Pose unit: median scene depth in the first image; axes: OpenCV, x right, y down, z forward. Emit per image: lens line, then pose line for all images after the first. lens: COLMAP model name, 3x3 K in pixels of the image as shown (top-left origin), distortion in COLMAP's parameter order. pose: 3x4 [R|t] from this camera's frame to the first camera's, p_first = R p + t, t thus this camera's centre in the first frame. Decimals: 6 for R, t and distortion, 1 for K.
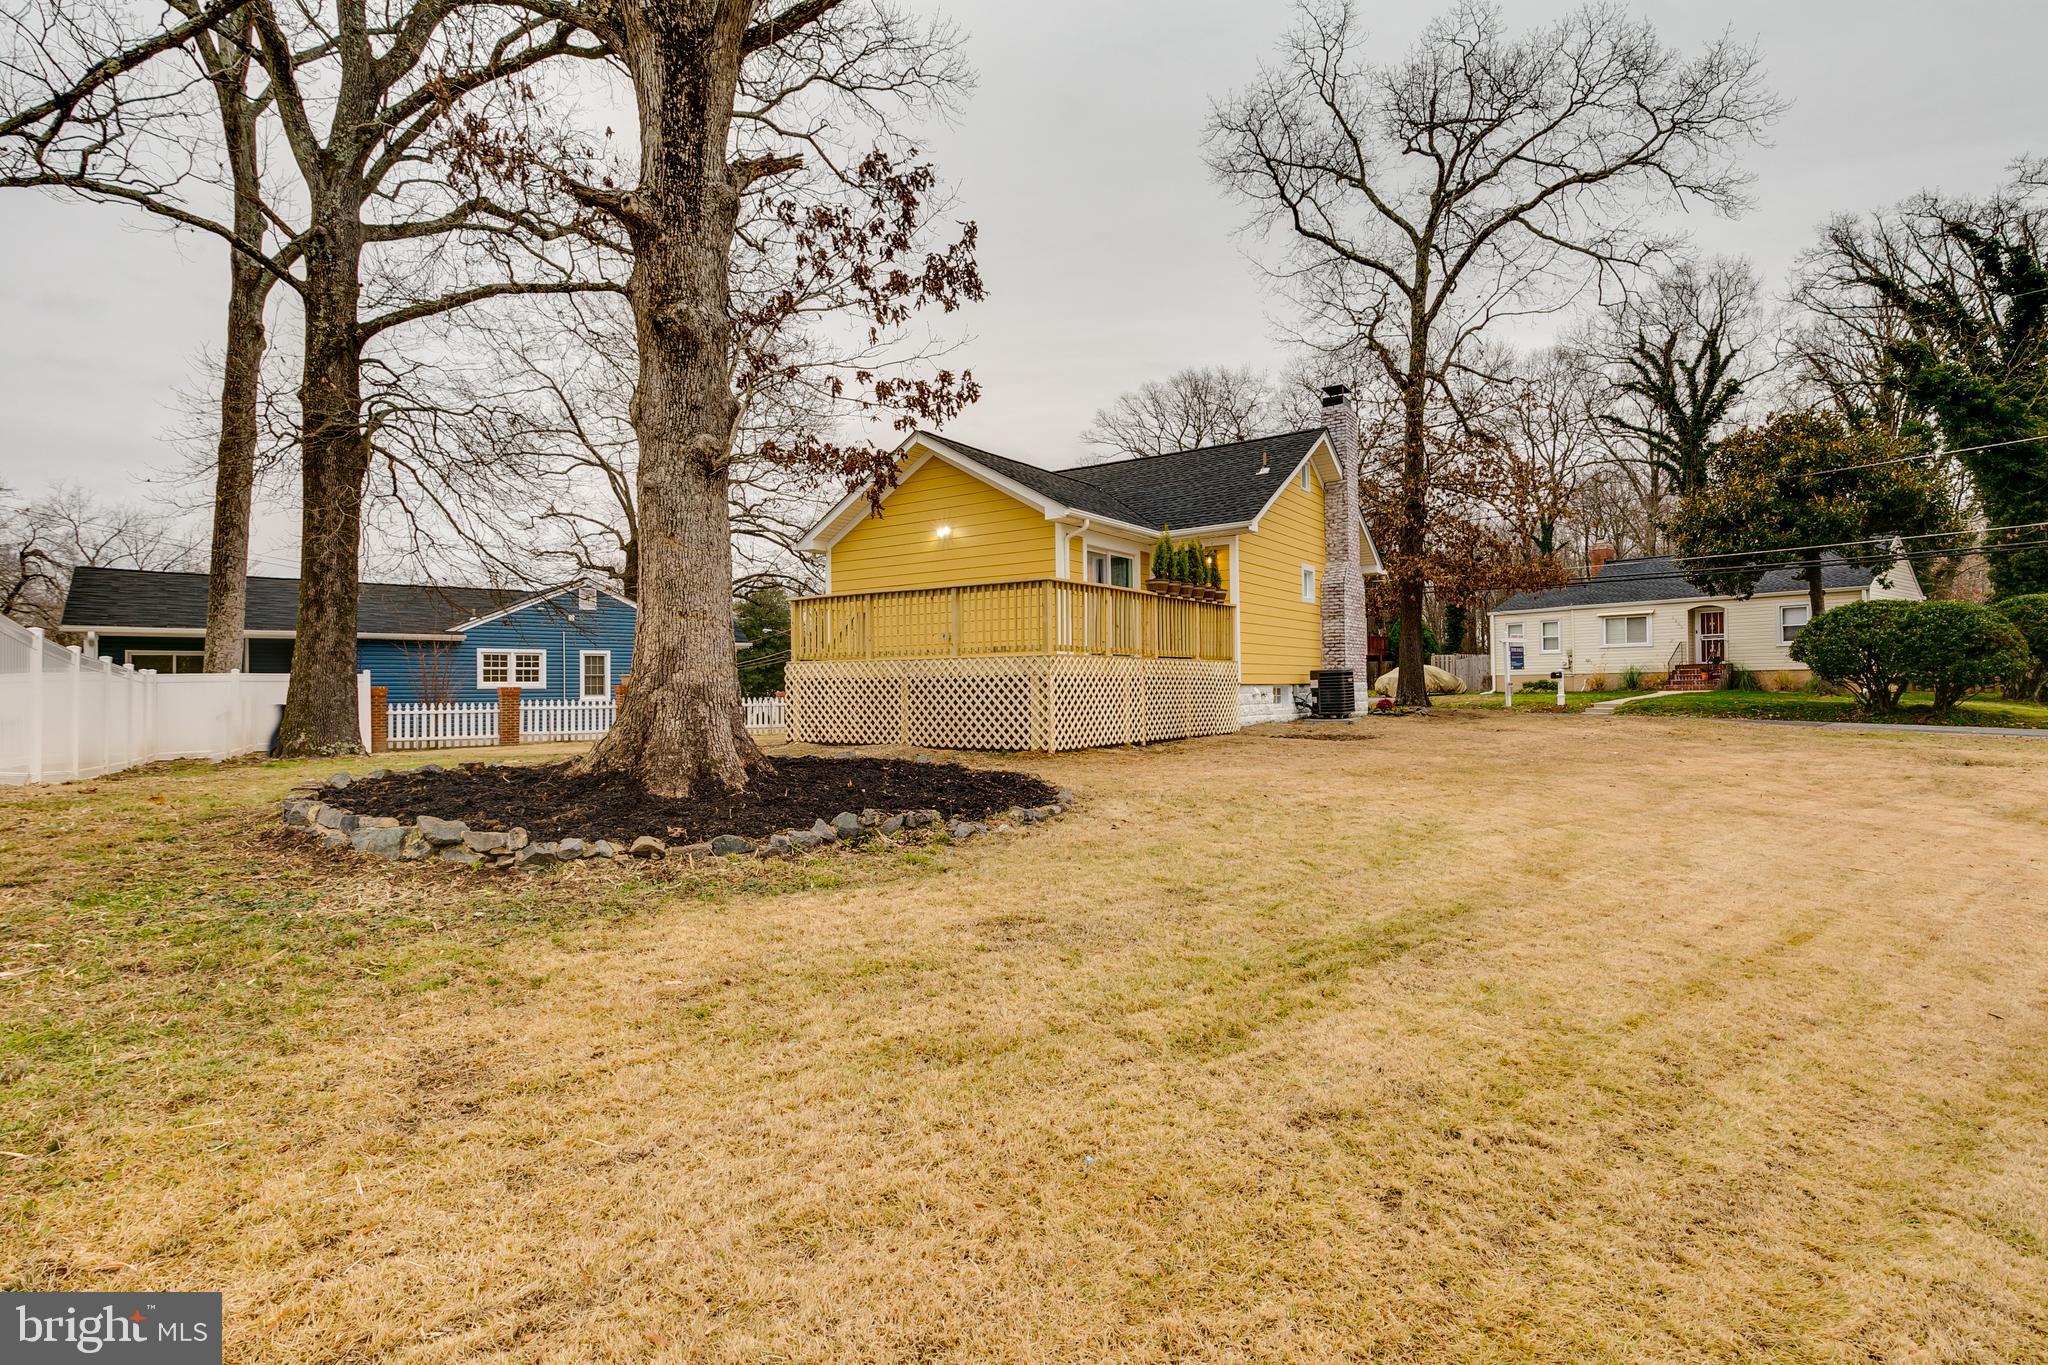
lens RADIAL K [[908.0, 0, 1025.1], [0, 908.0, 673.2], [0, 0, 1]] dist [0.005582, 0.000140]
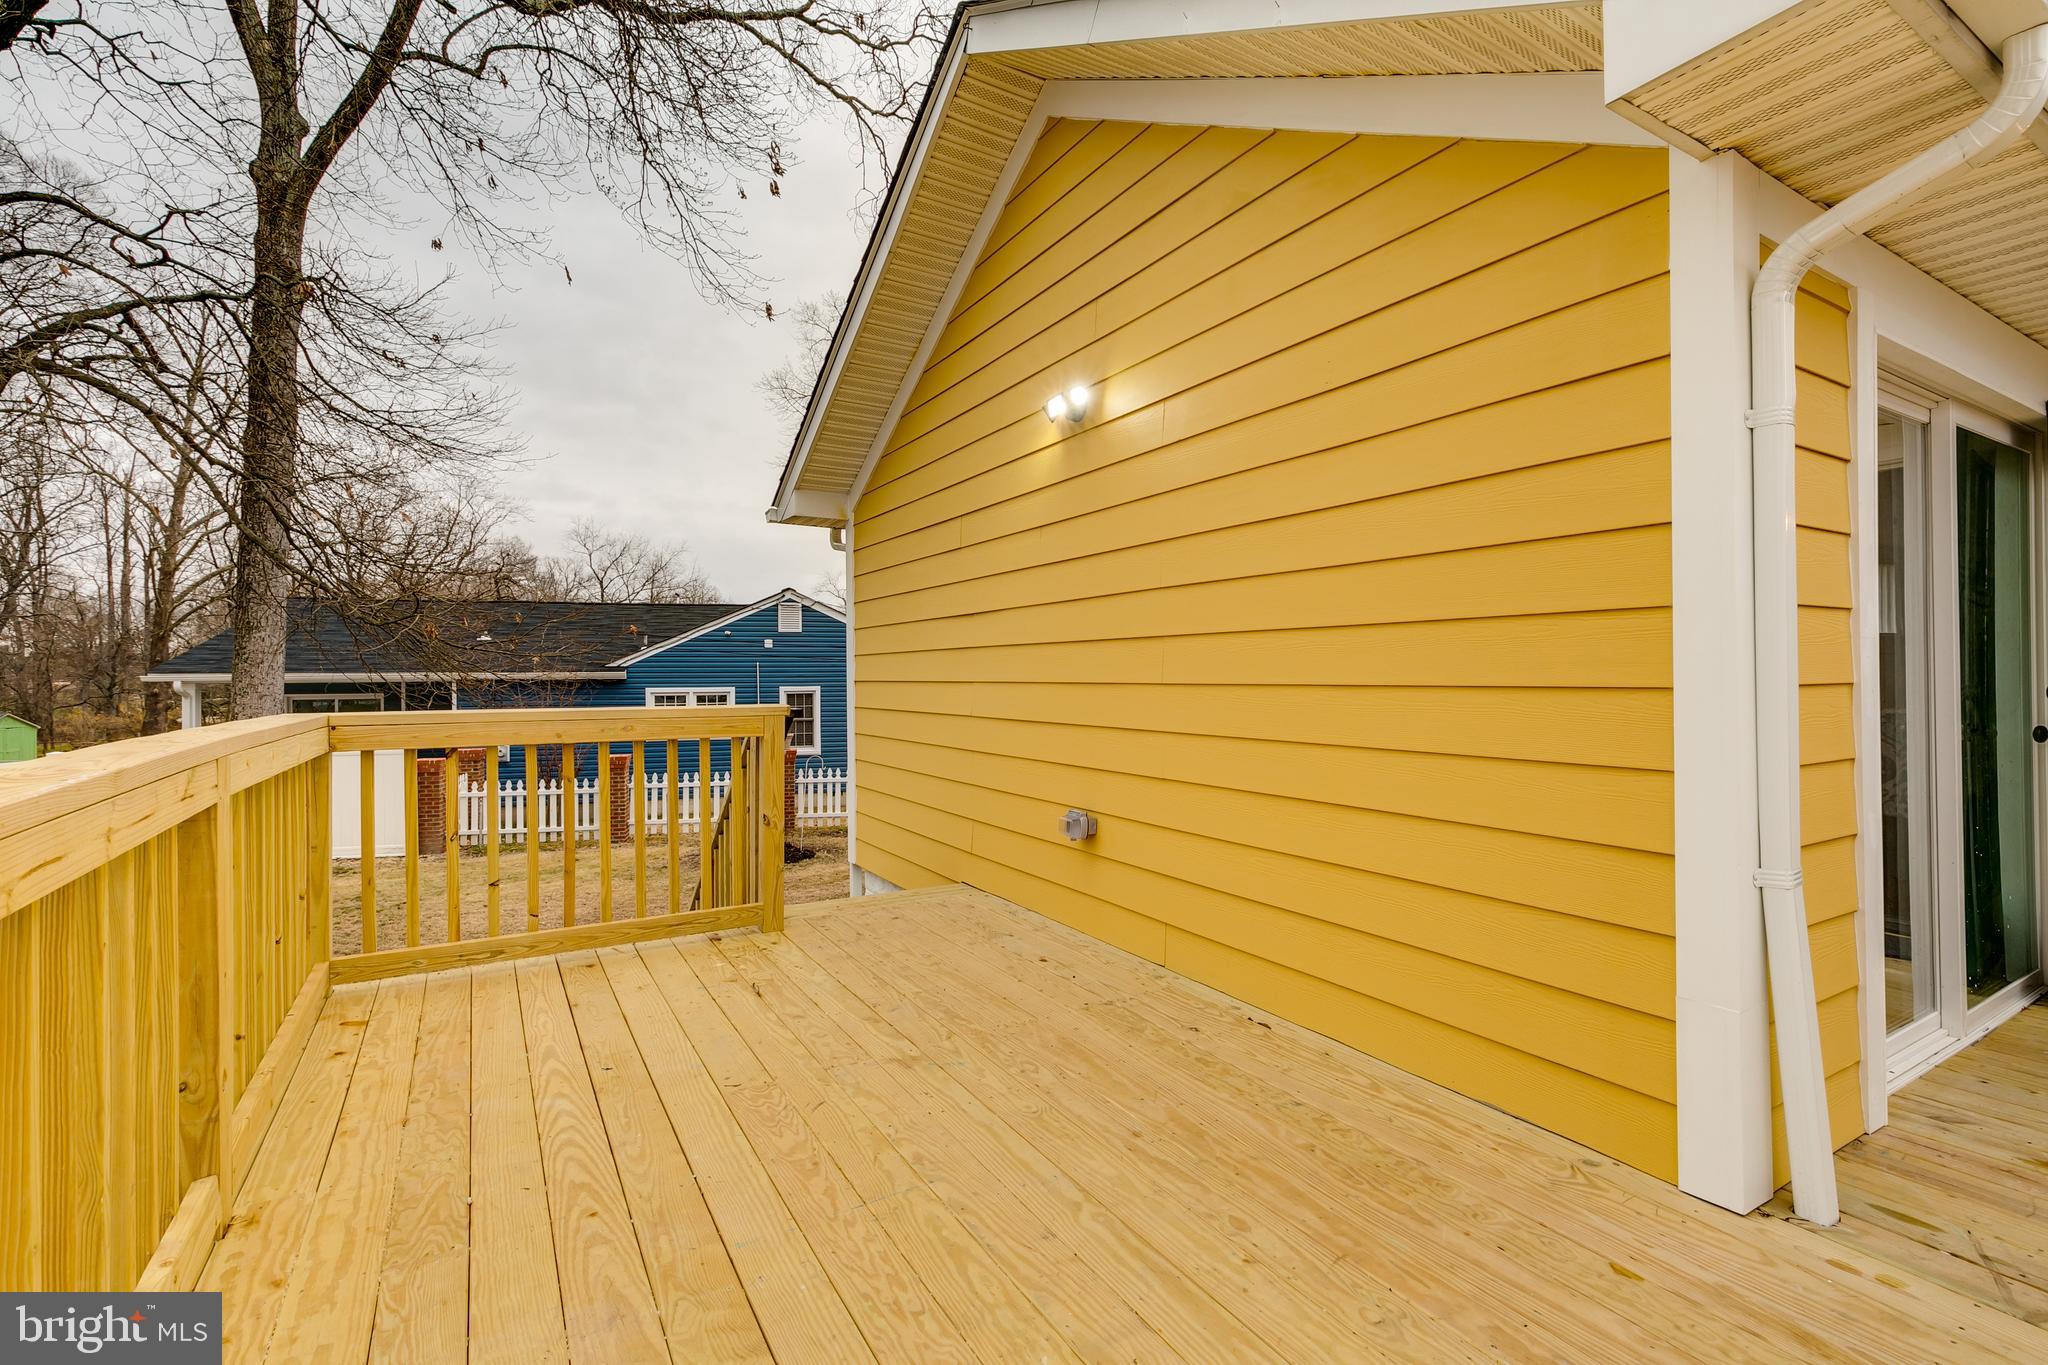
lens RADIAL K [[908.0, 0, 1025.1], [0, 908.0, 673.2], [0, 0, 1]] dist [0.005582, 0.000140]
pose [[0.903302, 0.006829, -0.428951, 0.006779], [-0.002676, 0.999944, 0.010286, -0.050924], [0.428997, -0.008143, 0.903269, 0.478798]]
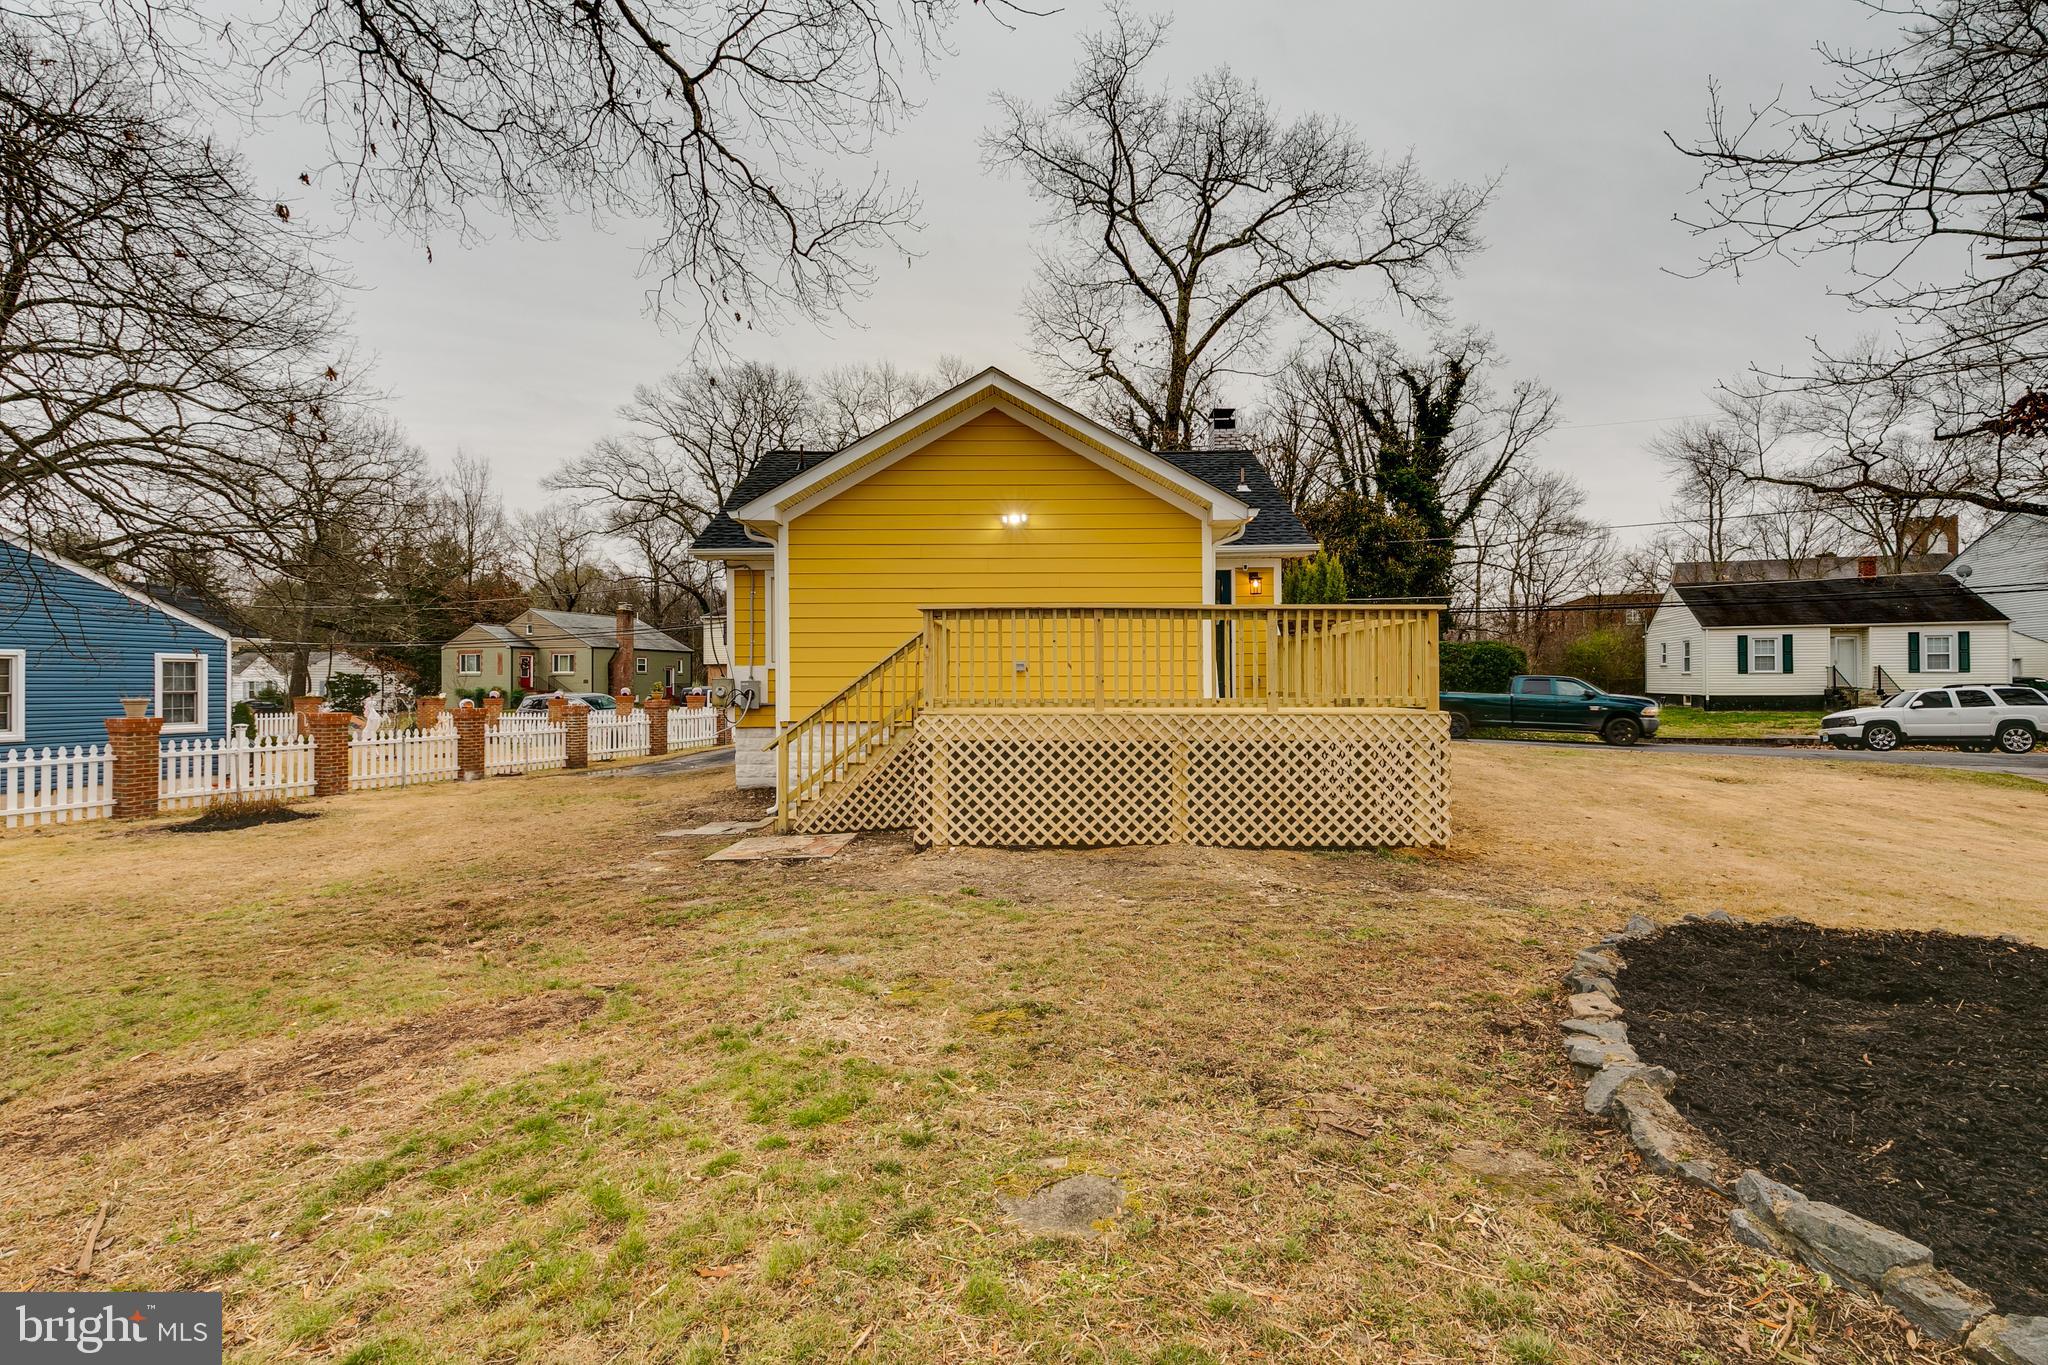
lens RADIAL K [[908.0, 0, 1025.1], [0, 908.0, 673.2], [0, 0, 1]] dist [0.005582, 0.000140]
pose [[0.844133, 0.017566, 0.535846, -0.286678], [-0.007818, 0.999760, -0.020459, -0.014499], [-0.536077, 0.013081, 0.844068, 0.259495]]
